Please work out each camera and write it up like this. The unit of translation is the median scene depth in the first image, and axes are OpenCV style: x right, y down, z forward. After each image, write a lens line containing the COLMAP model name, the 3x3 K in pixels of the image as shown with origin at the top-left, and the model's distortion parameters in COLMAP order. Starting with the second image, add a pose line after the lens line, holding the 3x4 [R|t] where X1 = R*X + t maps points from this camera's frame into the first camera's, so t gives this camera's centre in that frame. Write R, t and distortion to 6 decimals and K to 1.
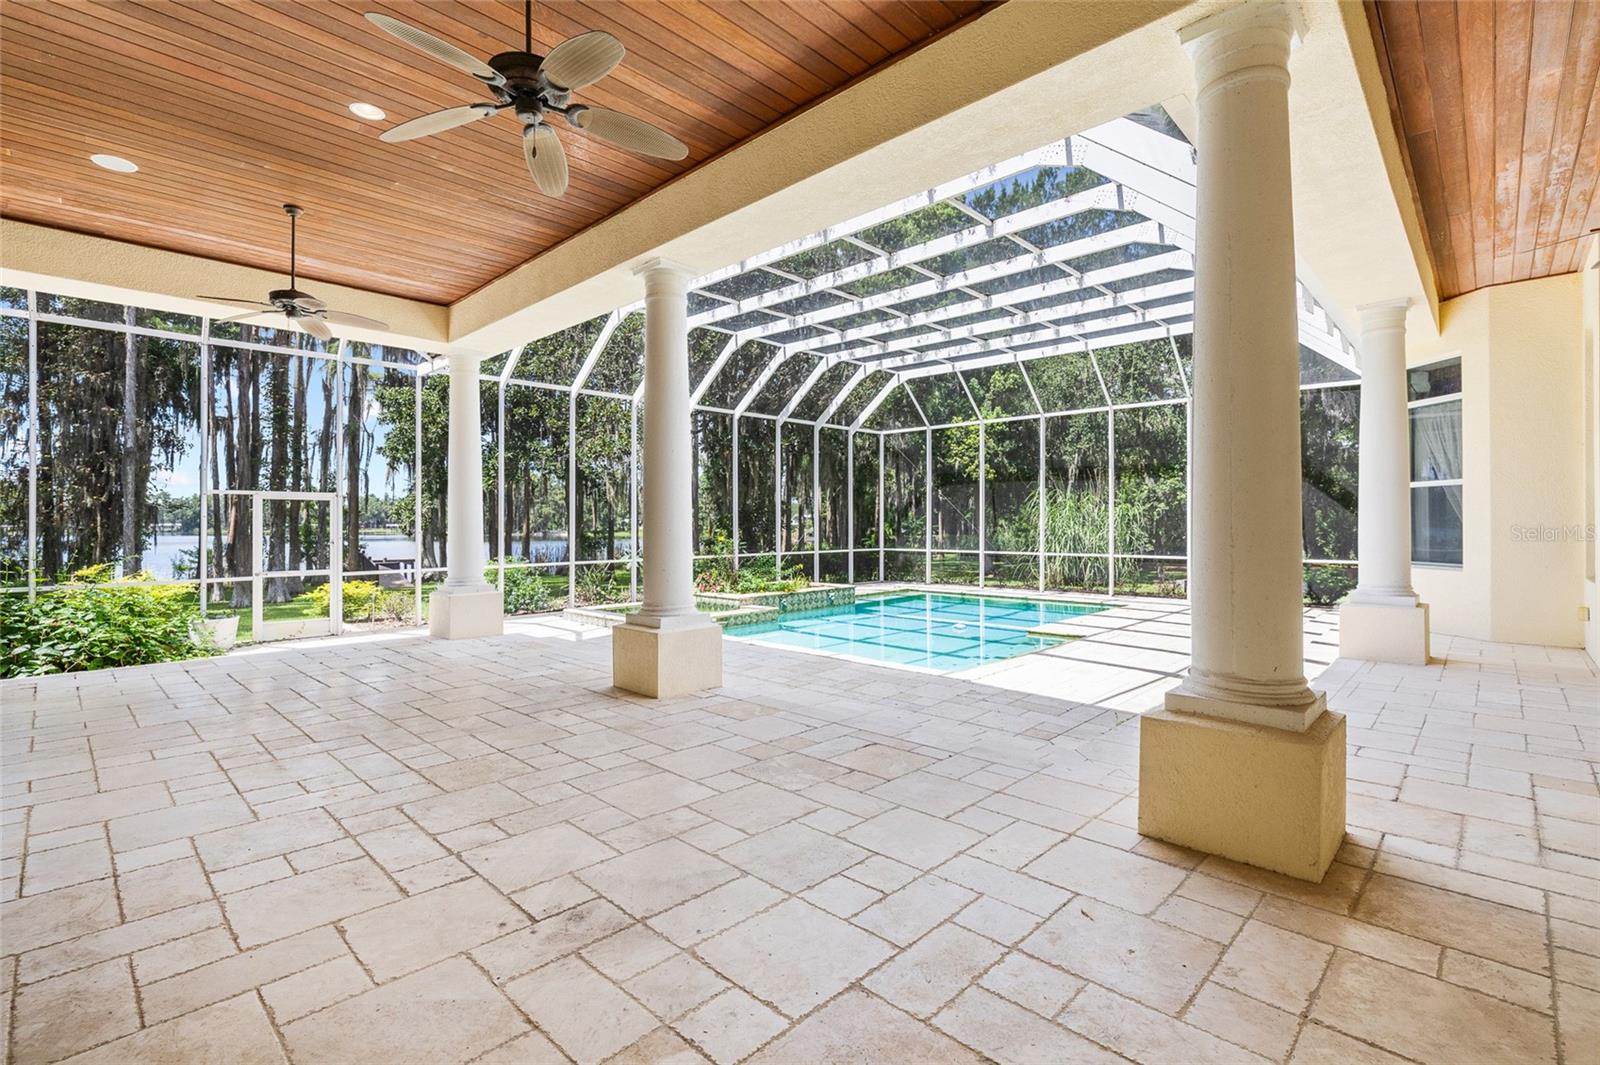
lens RADIAL K [[721.3, 0, 800.7], [0, 721.3, 526.6], [0, 0, 1]] dist [-0.009928, 0.000745]
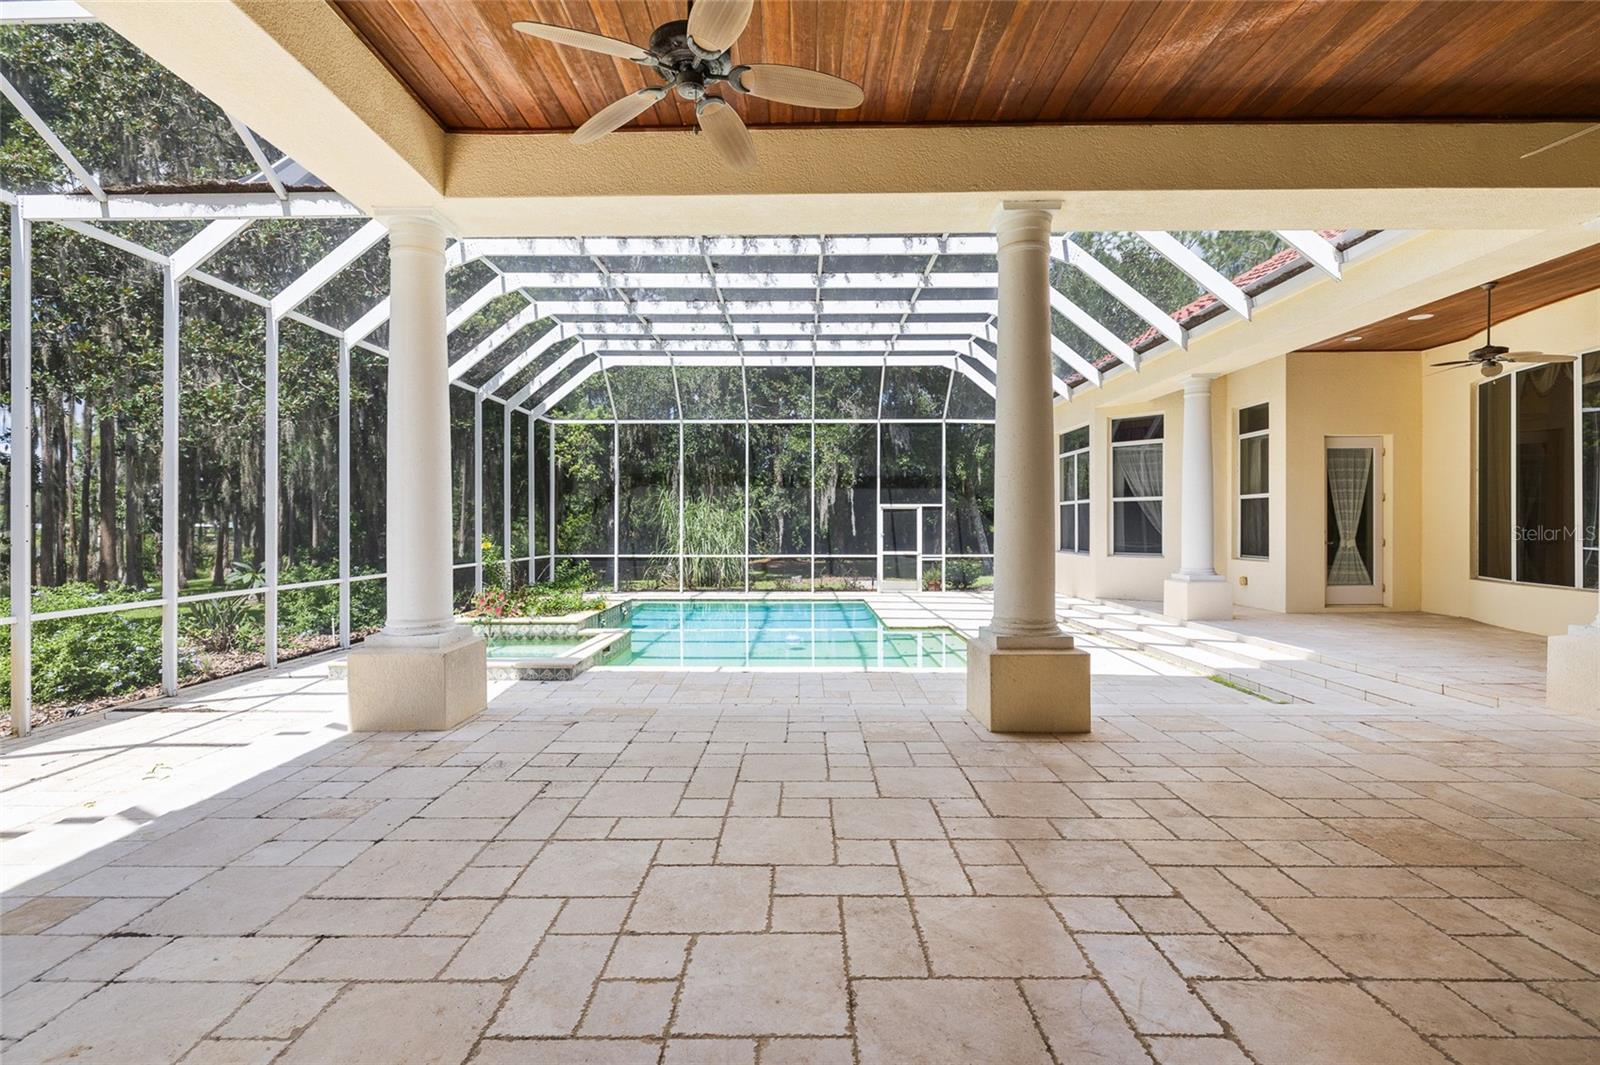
lens RADIAL K [[721.3, 0, 787.8], [0, 721.3, 541.9], [0, 0, 1]] dist [-0.009928, 0.000745]
pose [[0.739420, -0.012976, 0.673120, -0.656130], [0.002042, 0.999853, 0.017031, 0.001273], [-0.673242, -0.011219, 0.739337, 0.397421]]
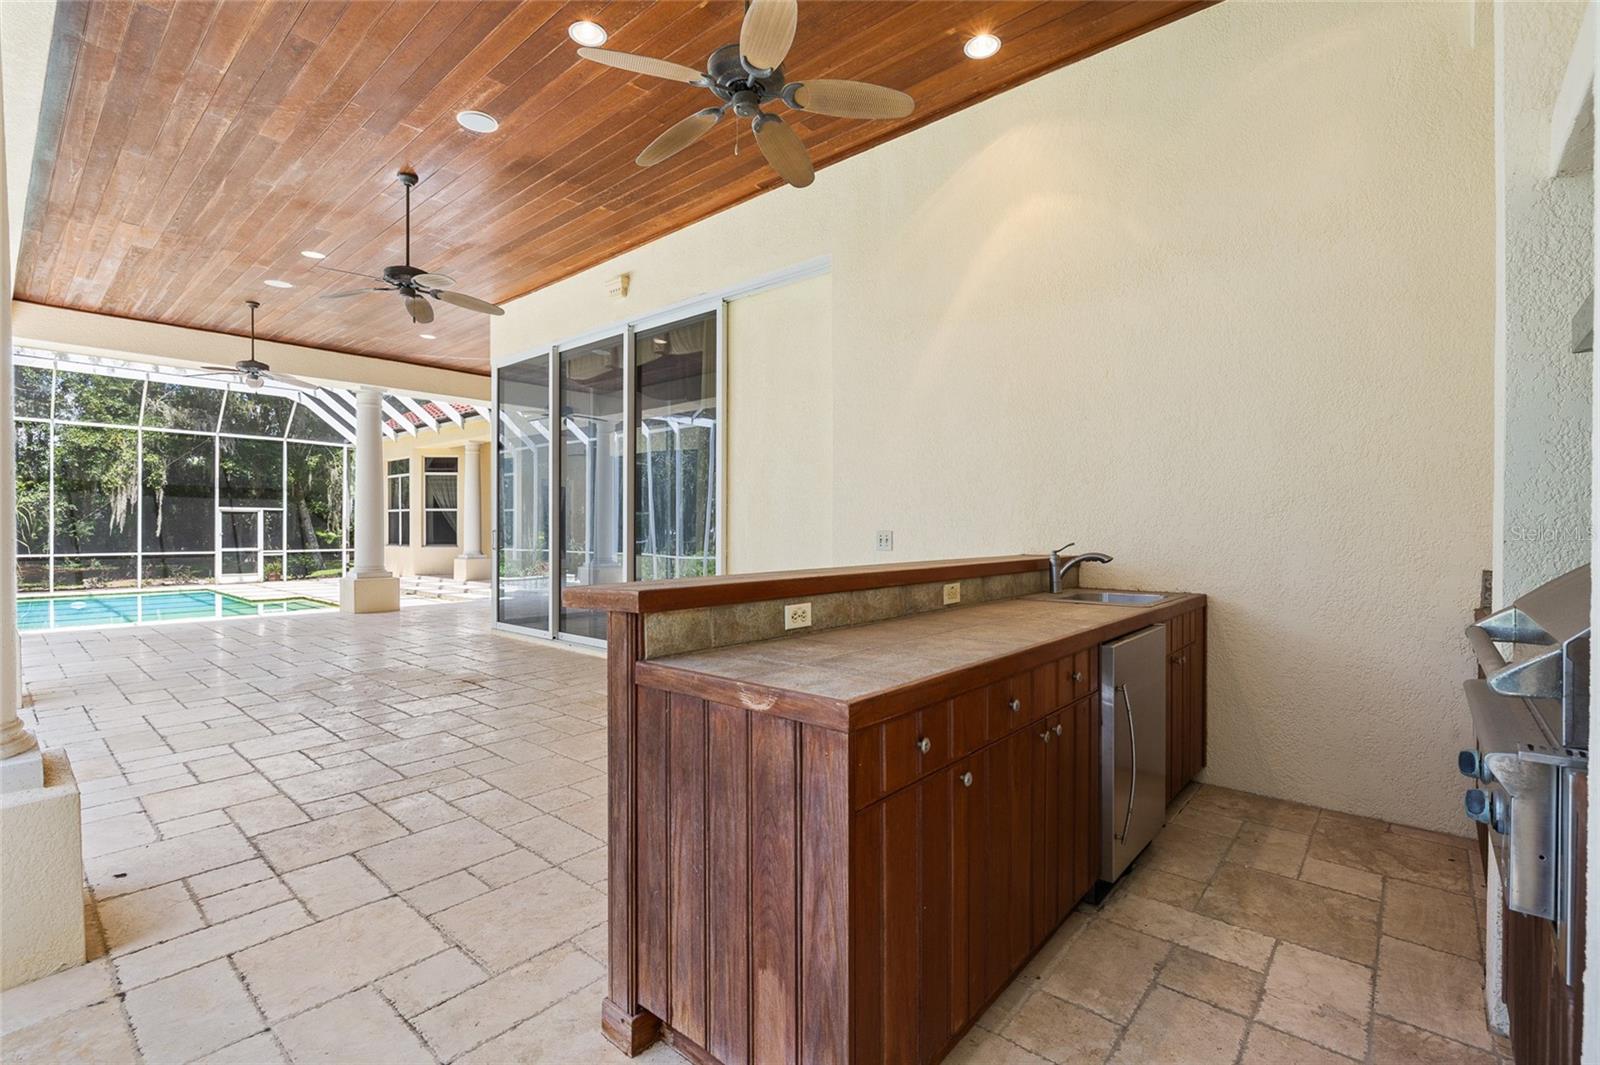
lens RADIAL K [[721.3, 0, 794.5], [0, 721.3, 536.5], [0, 0, 1]] dist [-0.009928, 0.000745]
pose [[-0.041667, -0.006501, 0.999110, -1.486666], [0.001197, 0.999978, 0.006556, 0.012021], [-0.999131, 0.001469, -0.041658, -0.030446]]
